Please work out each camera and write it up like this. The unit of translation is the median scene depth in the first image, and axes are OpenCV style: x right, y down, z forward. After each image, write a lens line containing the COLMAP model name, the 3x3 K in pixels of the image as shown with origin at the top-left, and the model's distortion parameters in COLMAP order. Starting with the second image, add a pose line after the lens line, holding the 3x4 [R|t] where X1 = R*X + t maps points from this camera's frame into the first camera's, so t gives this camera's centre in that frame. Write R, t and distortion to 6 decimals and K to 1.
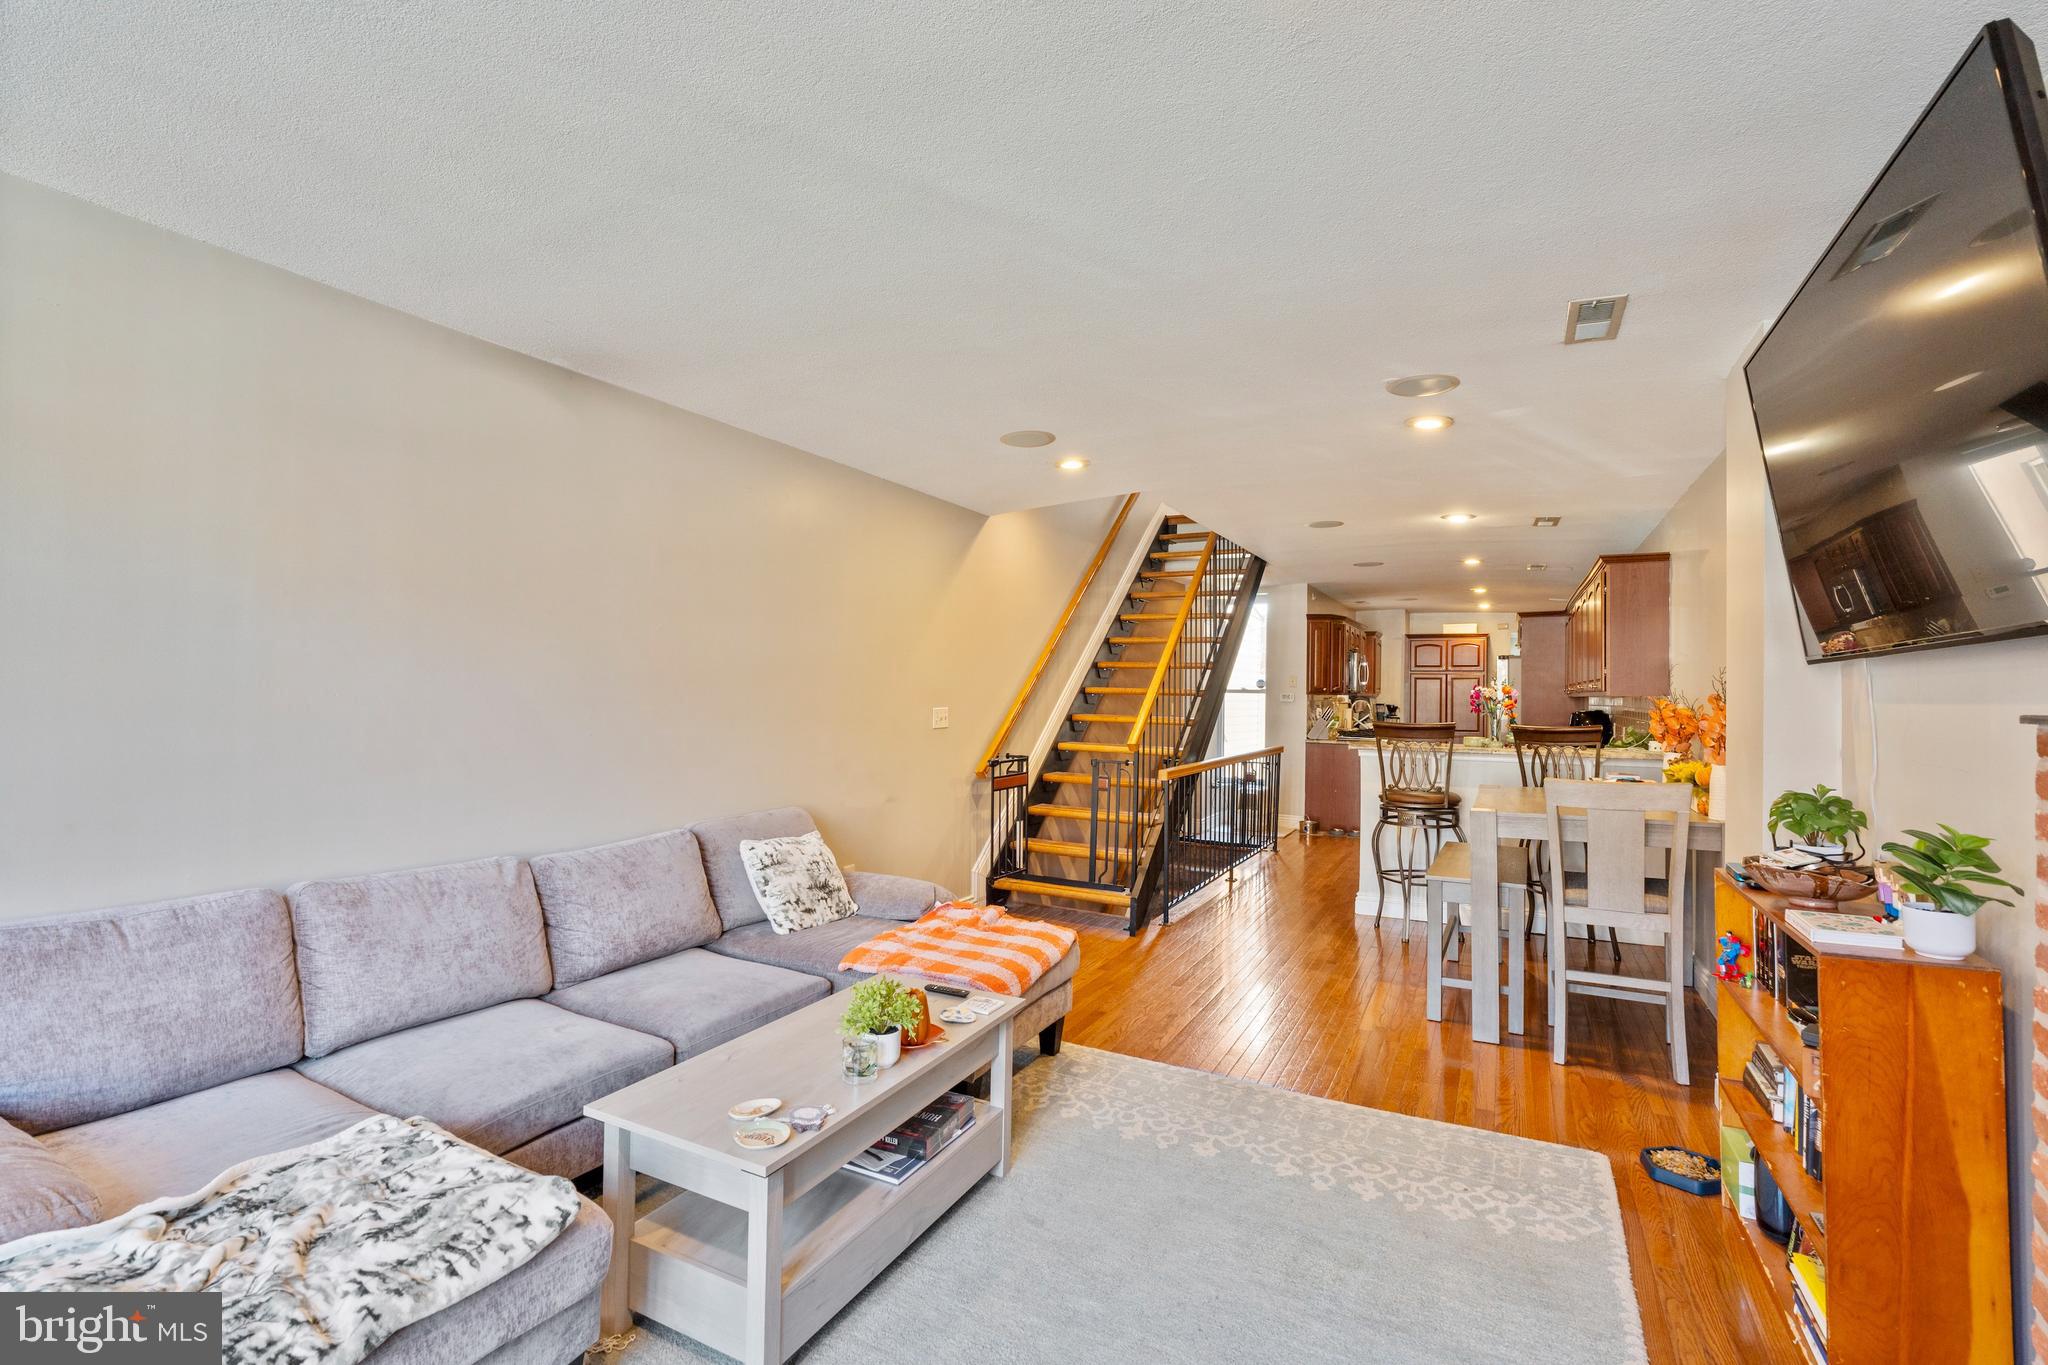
lens RADIAL K [[930.8, 0, 1007.8], [0, 930.8, 672.3], [0, 0, 1]] dist [-0.005643, 0.002108]
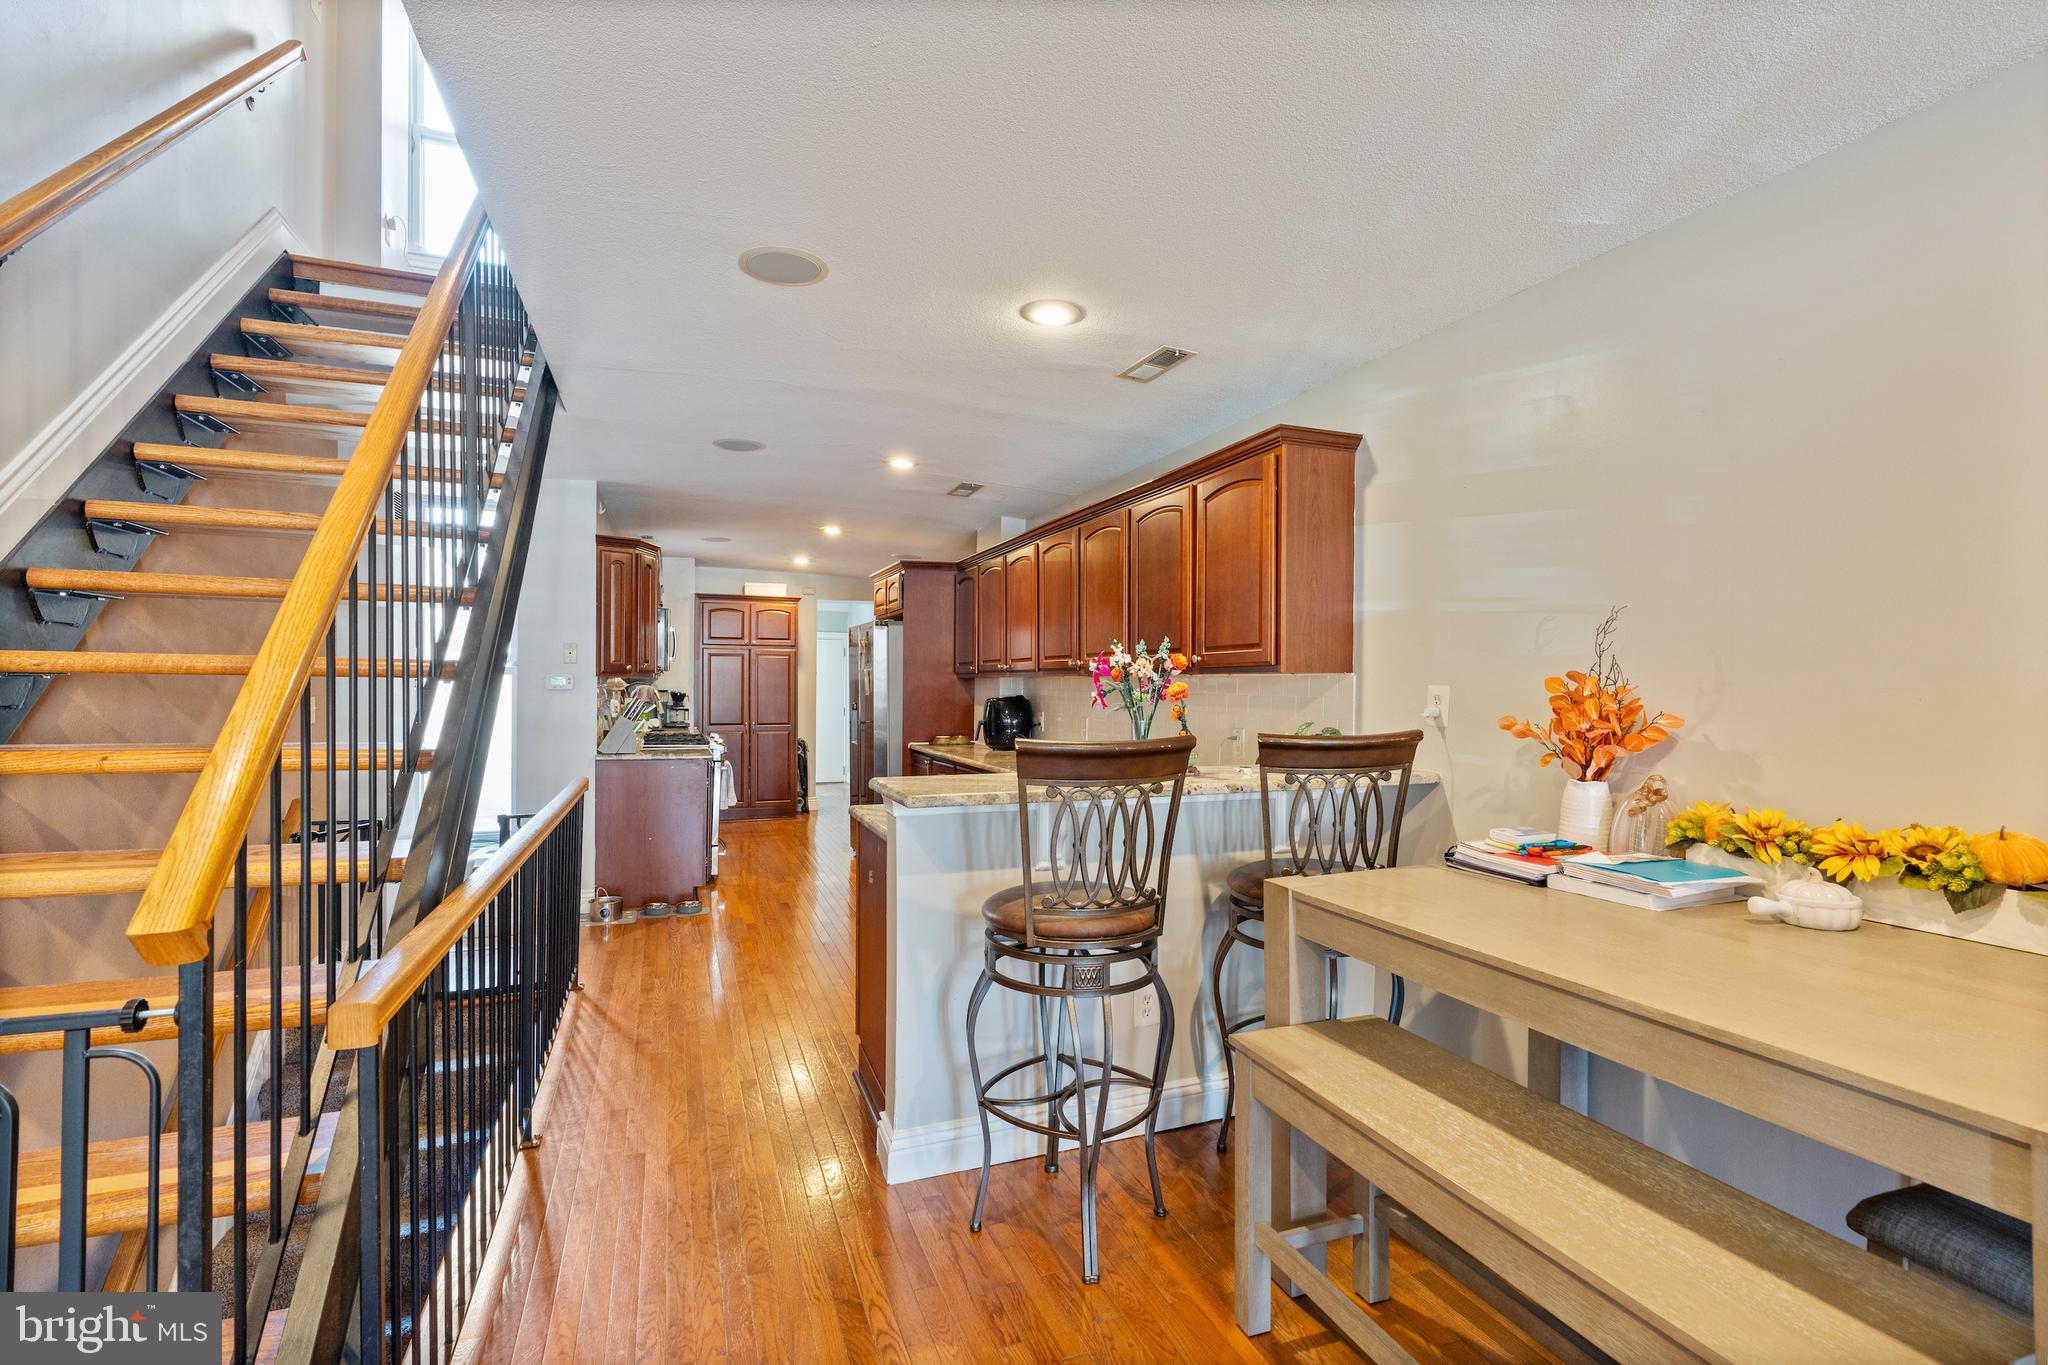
lens RADIAL K [[930.8, 0, 1029.7], [0, 930.8, 695.7], [0, 0, 1]] dist [-0.005643, 0.002108]
pose [[0.650614, -0.019451, 0.759160, 0.095739], [-0.012189, 0.999276, 0.036049, 0.018600], [-0.759311, -0.032707, 0.649906, 0.671783]]
